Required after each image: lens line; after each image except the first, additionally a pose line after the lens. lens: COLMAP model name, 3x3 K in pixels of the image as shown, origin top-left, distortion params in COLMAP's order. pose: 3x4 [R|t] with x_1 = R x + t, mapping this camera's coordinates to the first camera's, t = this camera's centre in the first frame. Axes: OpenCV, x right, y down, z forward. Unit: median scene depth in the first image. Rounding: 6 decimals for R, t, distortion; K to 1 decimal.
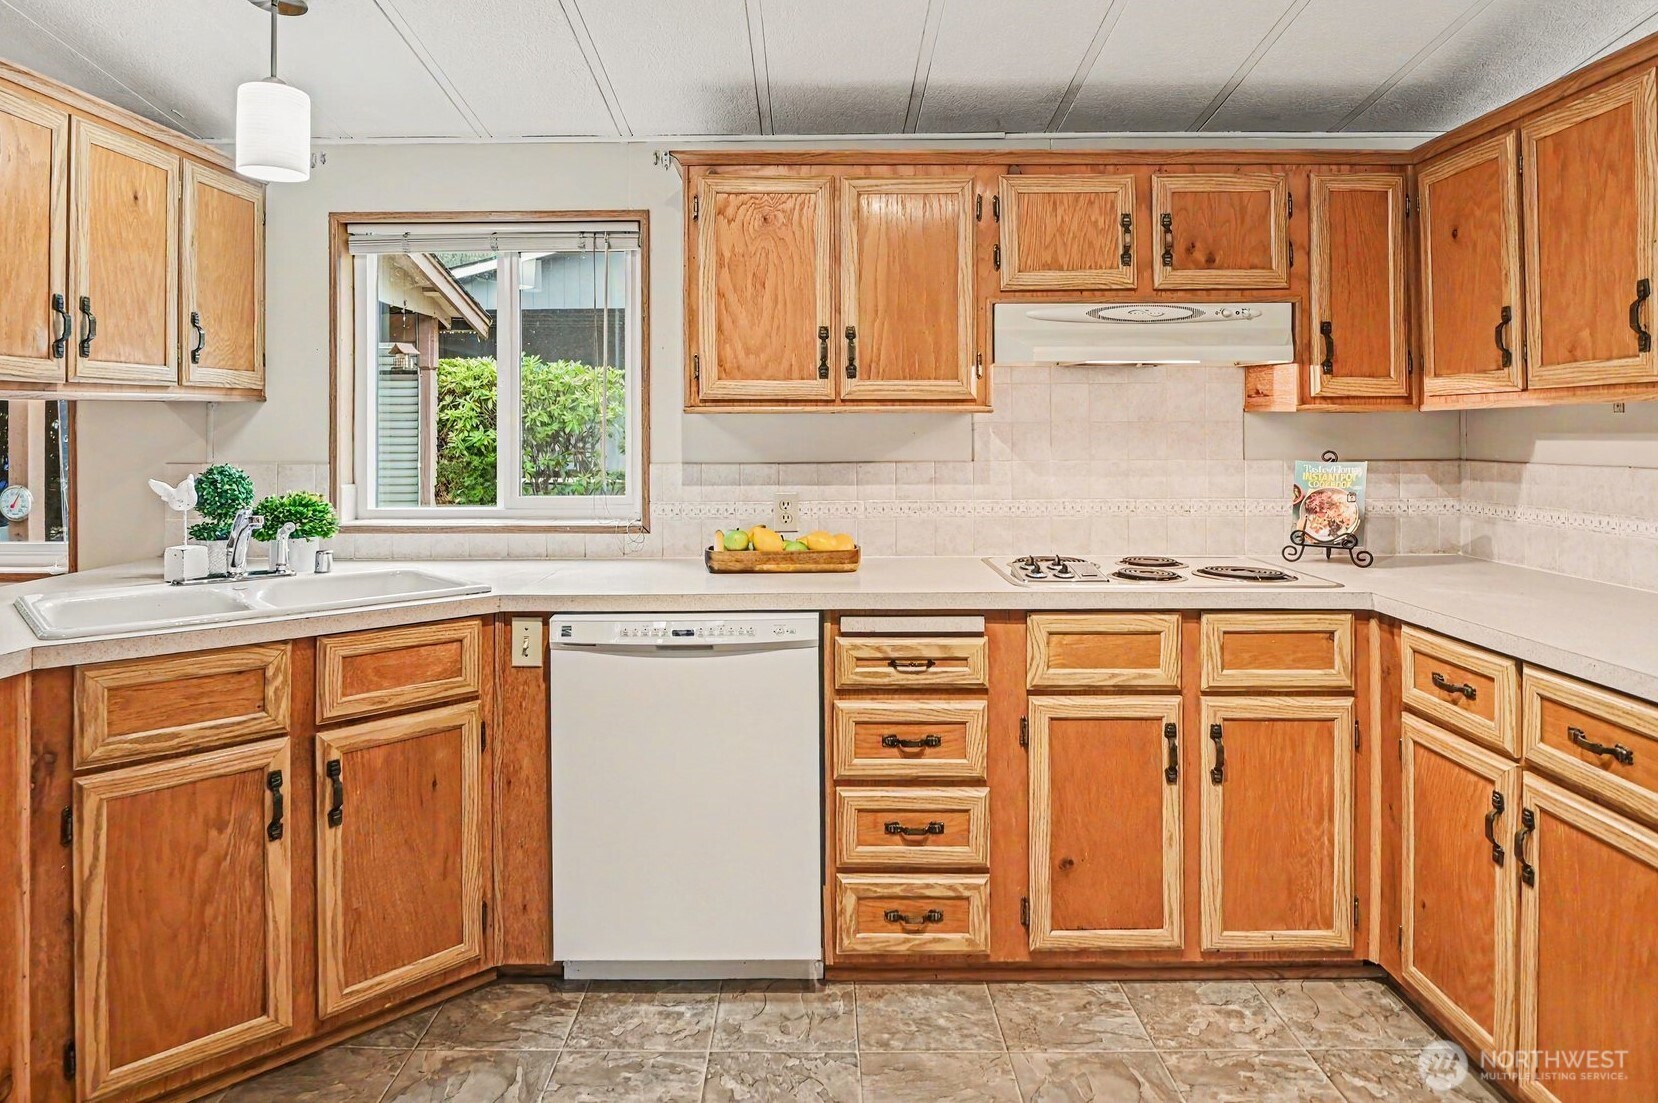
lens RADIAL K [[961.3, 0, 824.8], [0, 961.3, 412.7], [0, 0, 1]] dist [-0.019557, -0.000704]
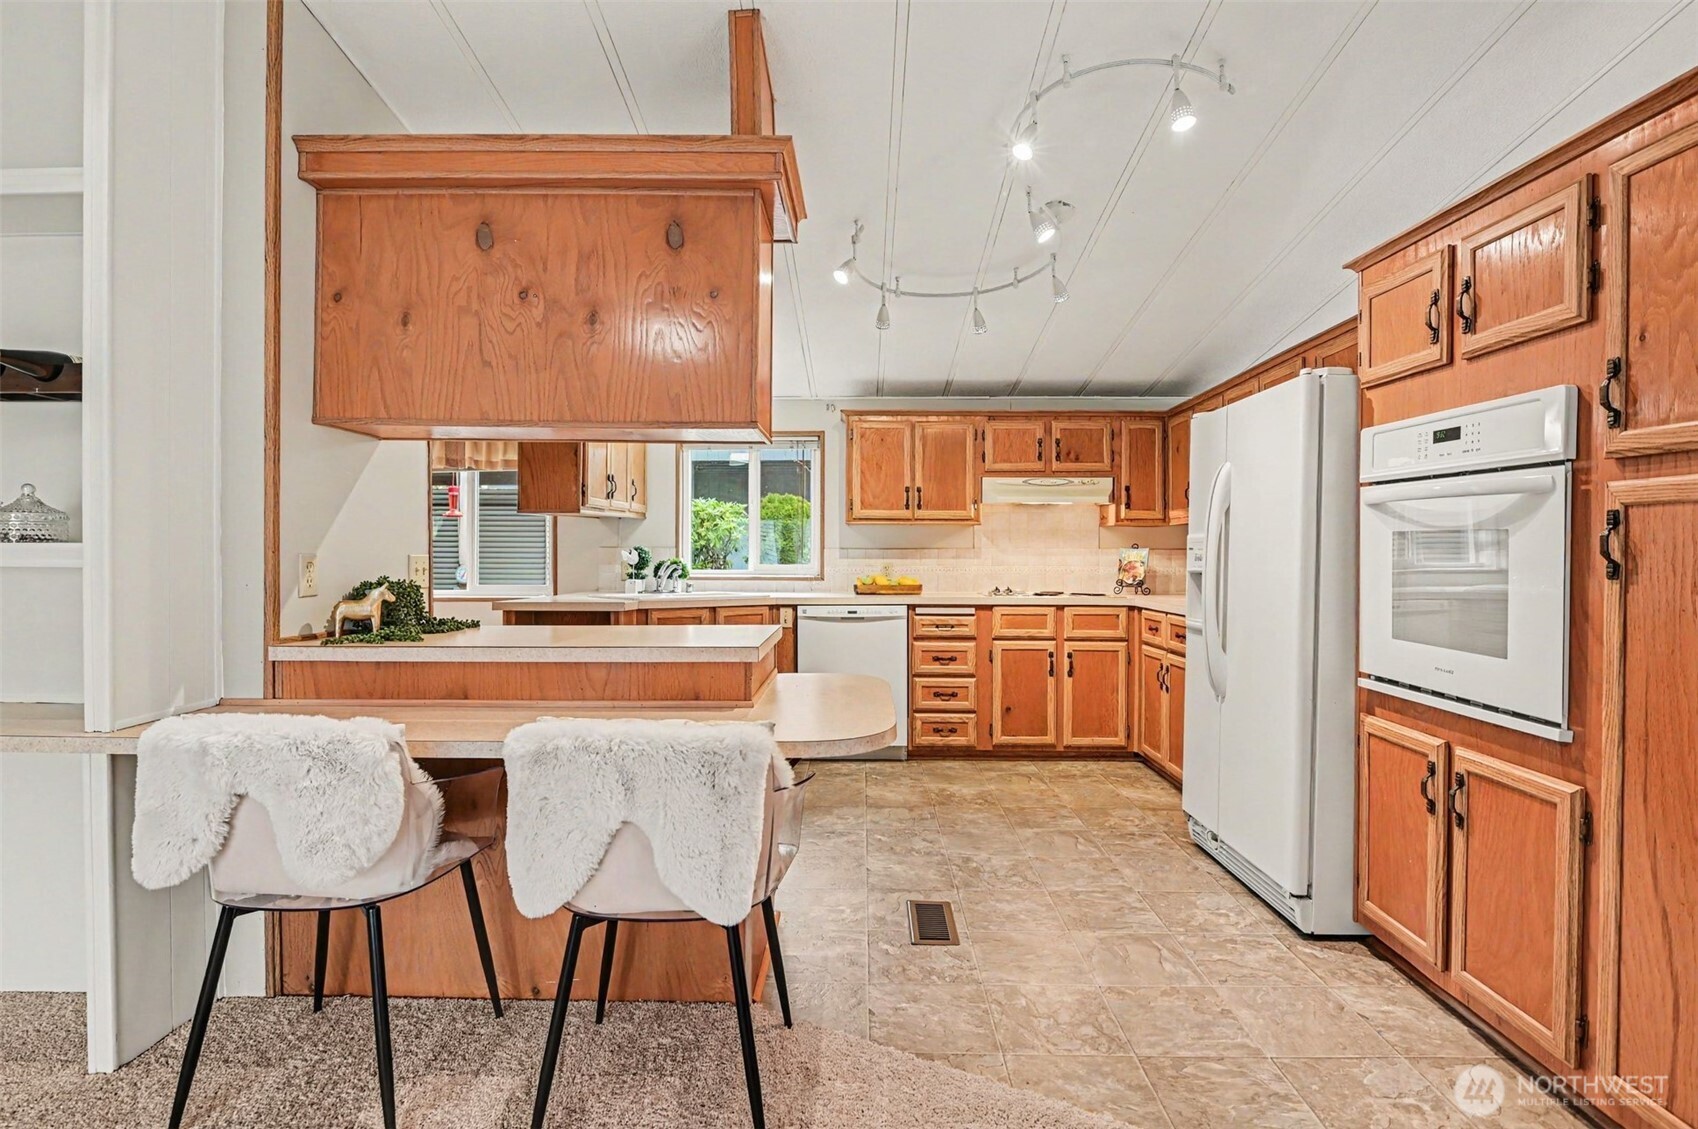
lens RADIAL K [[802.7, 0, 871.6], [0, 802.7, 555.9], [0, 0, 1]] dist [-0.020930, -0.000976]
pose [[0.999981, 0.006113, 0.000454, -0.086715], [-0.006120, 0.999840, 0.016834, 0.043709], [-0.000351, -0.016837, 0.999858, -0.918468]]
